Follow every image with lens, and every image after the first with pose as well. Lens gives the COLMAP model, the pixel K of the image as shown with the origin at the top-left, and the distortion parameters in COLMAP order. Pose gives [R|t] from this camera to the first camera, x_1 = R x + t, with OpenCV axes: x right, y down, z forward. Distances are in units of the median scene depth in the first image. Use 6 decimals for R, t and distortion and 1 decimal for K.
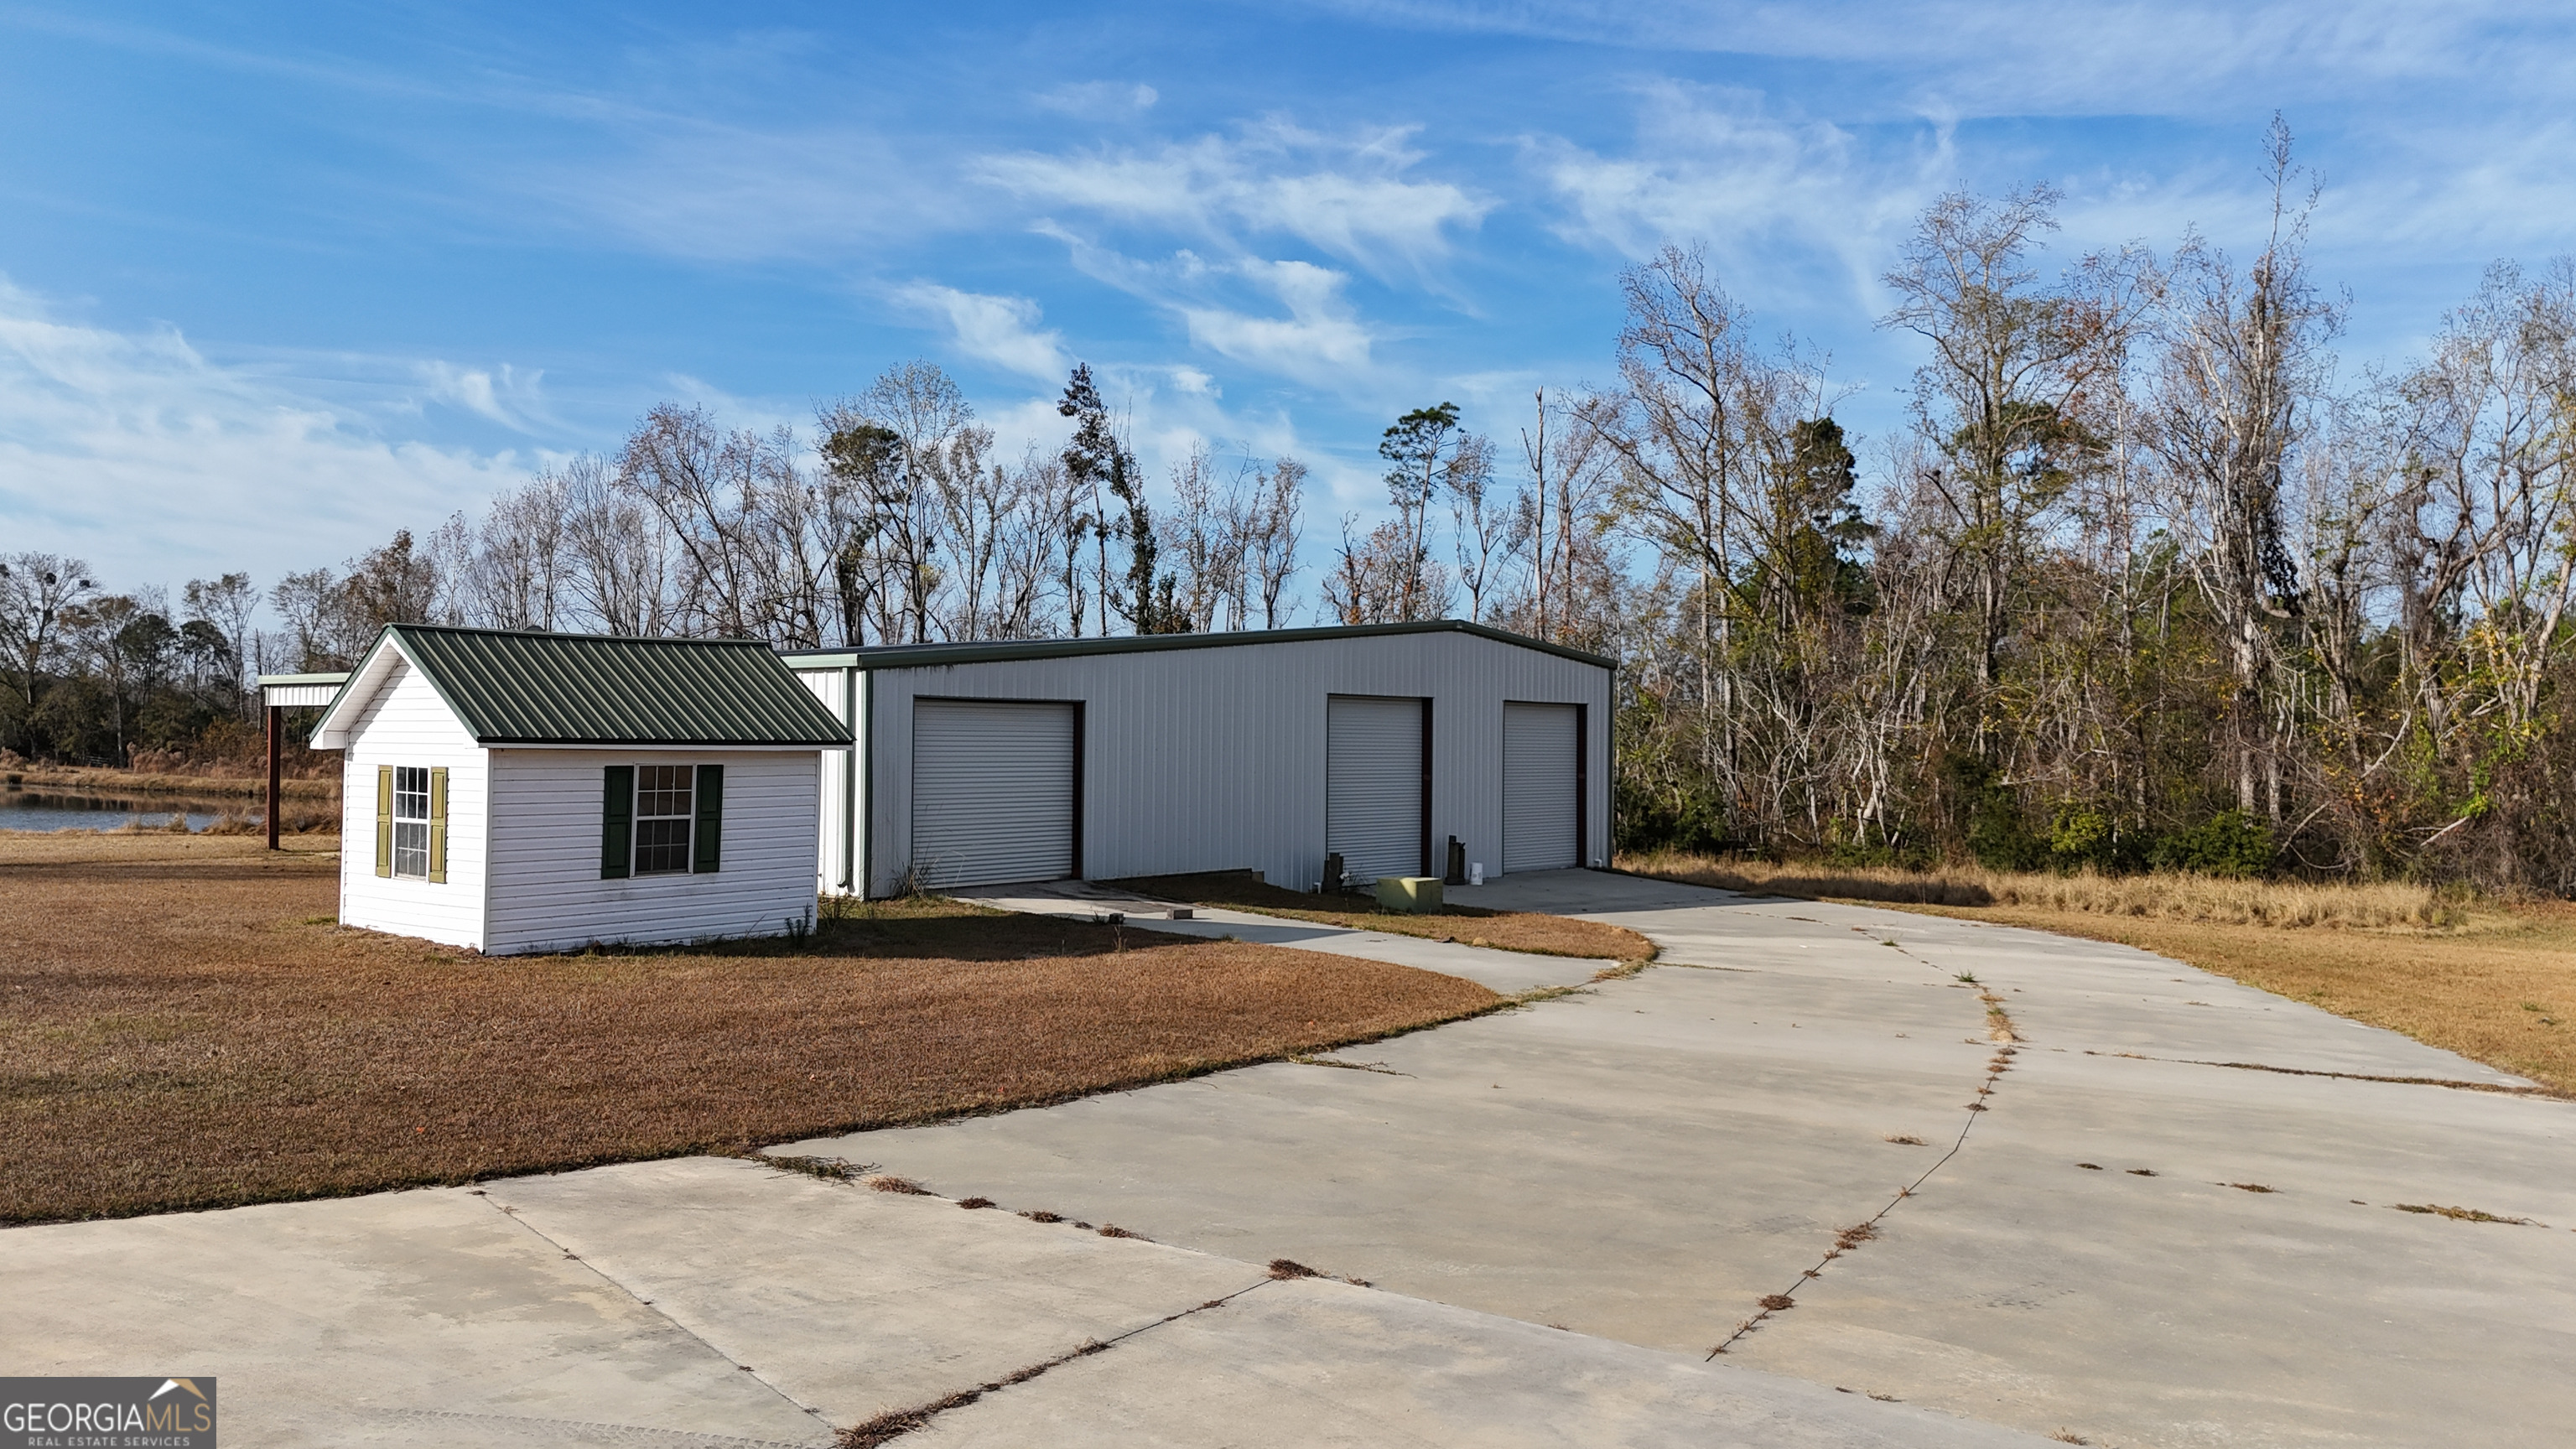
lens RADIAL K [[1799.6, 0, 1288.0], [0, 1799.6, 724.5], [0, 0, 1]] dist [0.000637, -0.005223]
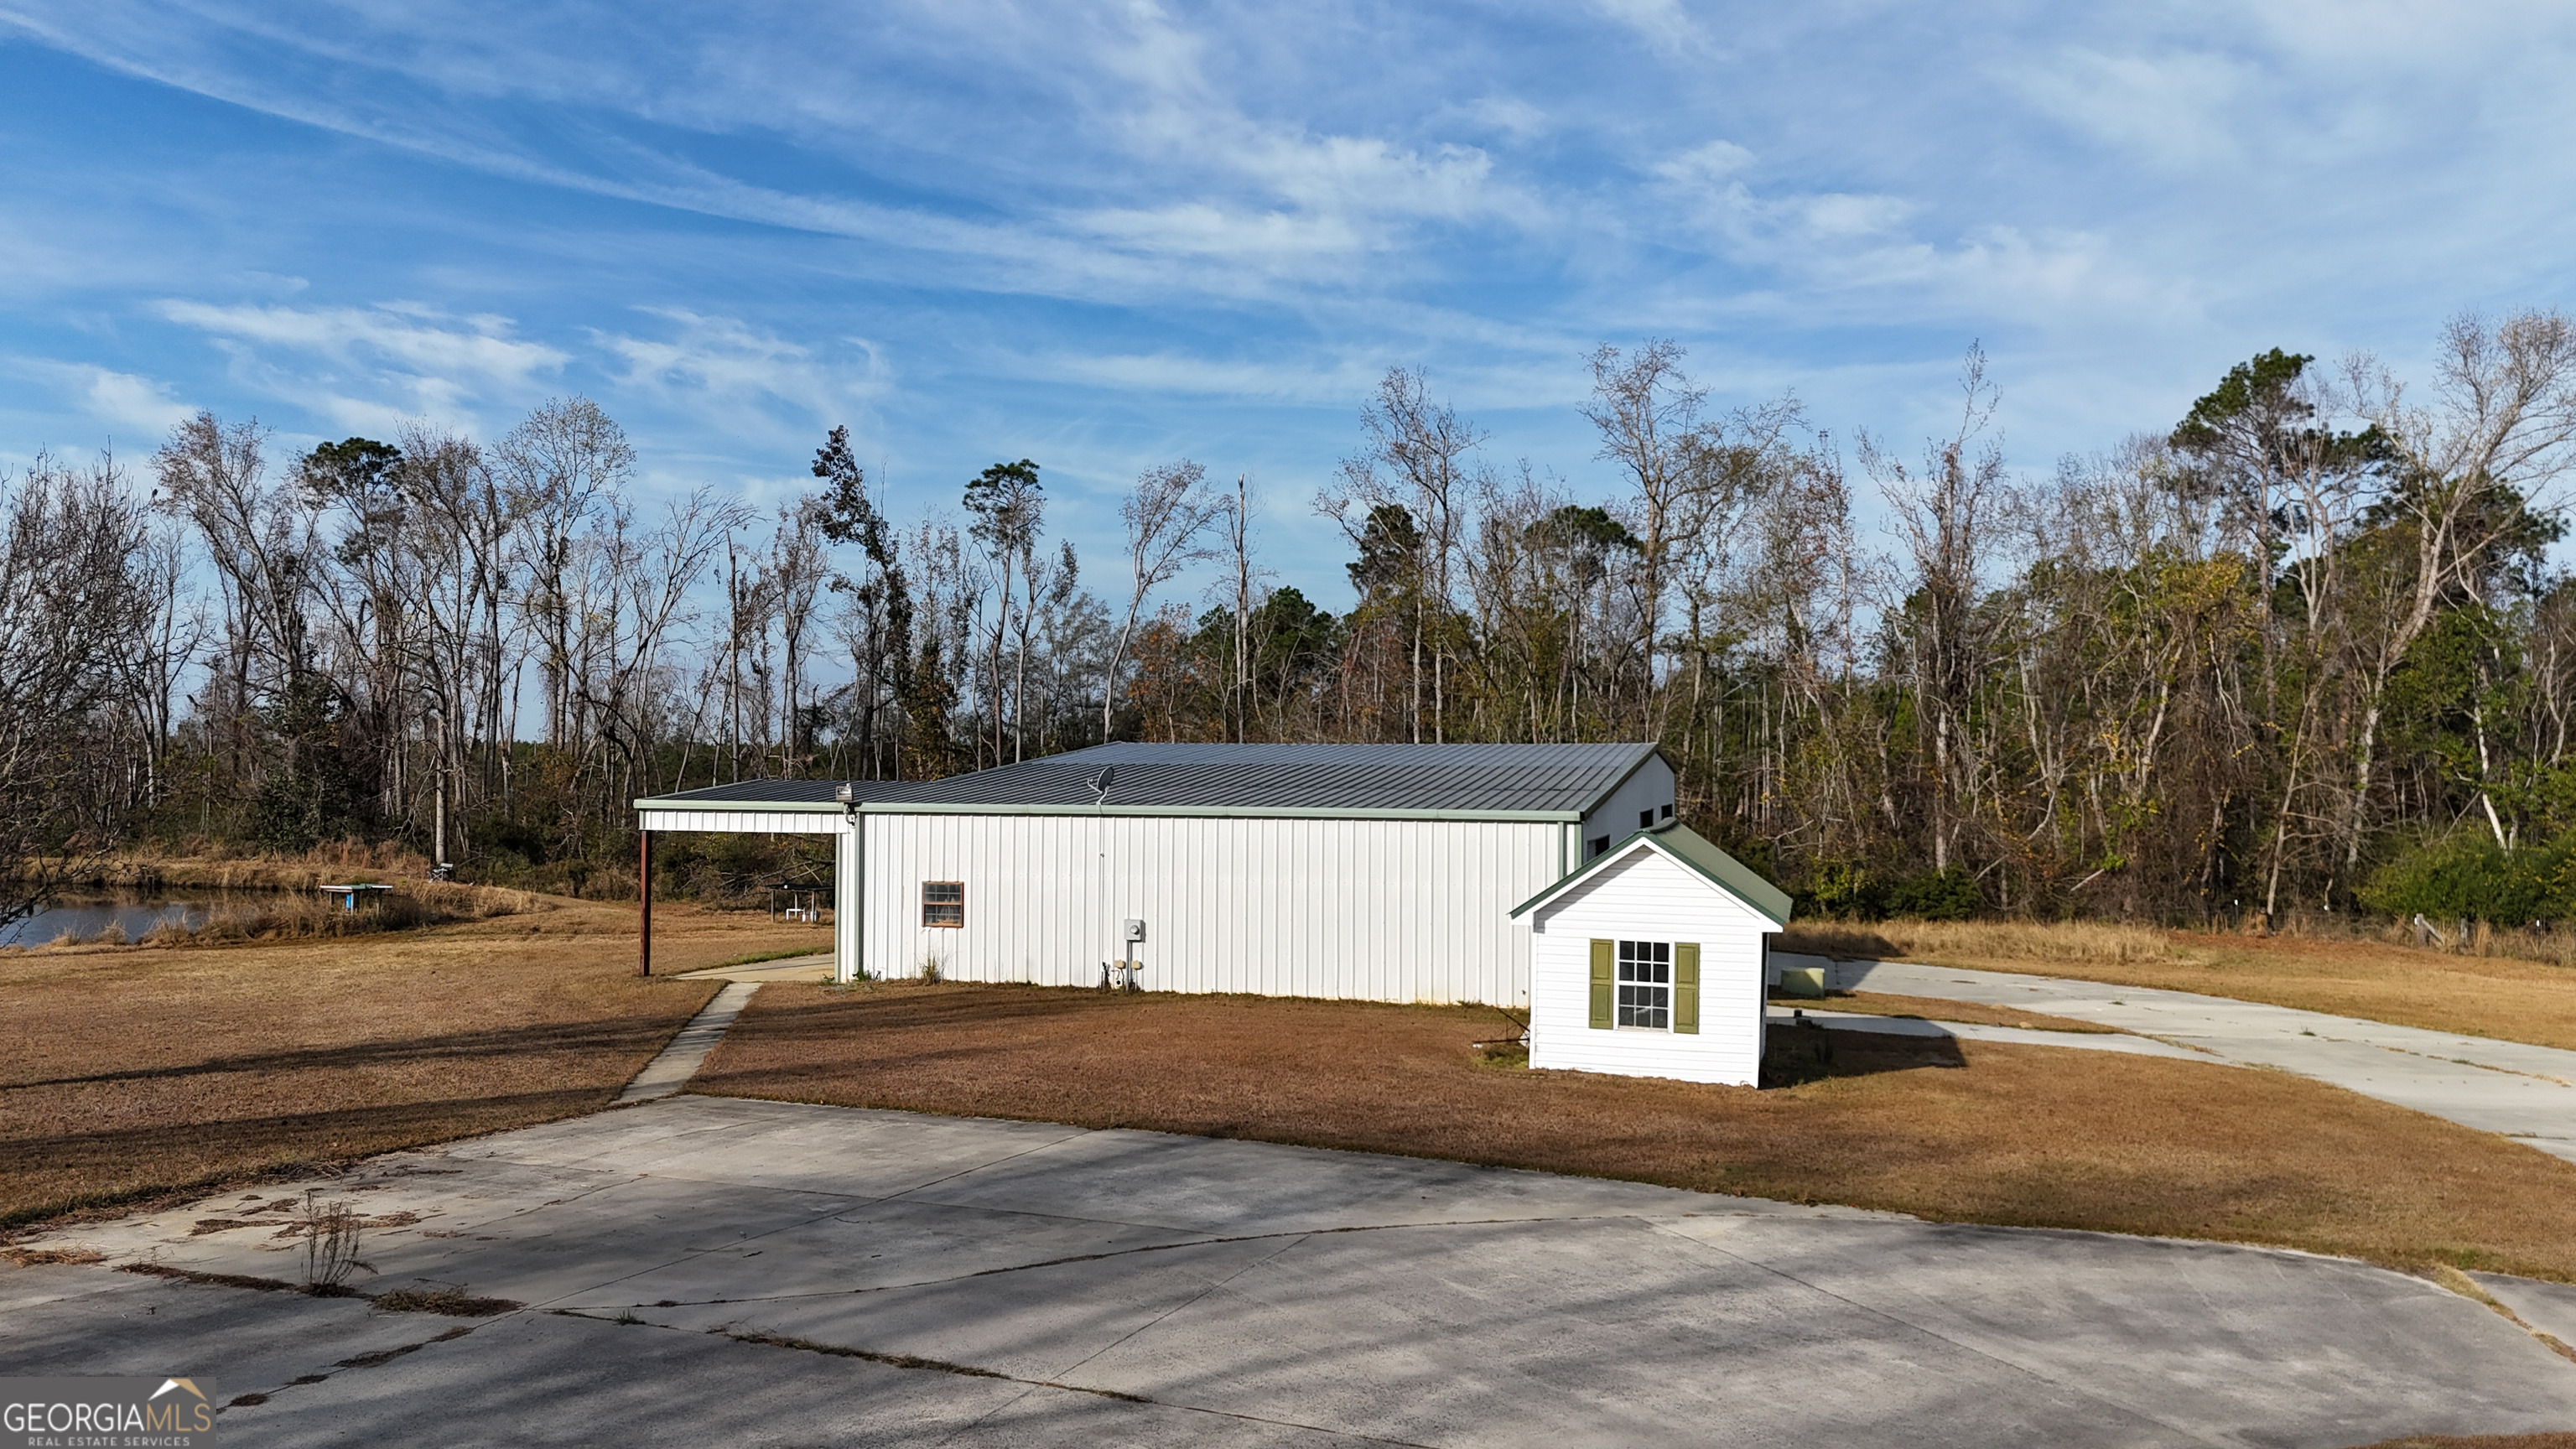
lens RADIAL K [[1799.6, 0, 1288.0], [0, 1799.6, 724.5], [0, 0, 1]] dist [0.000637, -0.005223]
pose [[0.921100, 0.008382, 0.389235, -0.270218], [-0.004675, 0.999934, -0.010472, -0.025461], [-0.389297, 0.007826, 0.921079, -0.014490]]
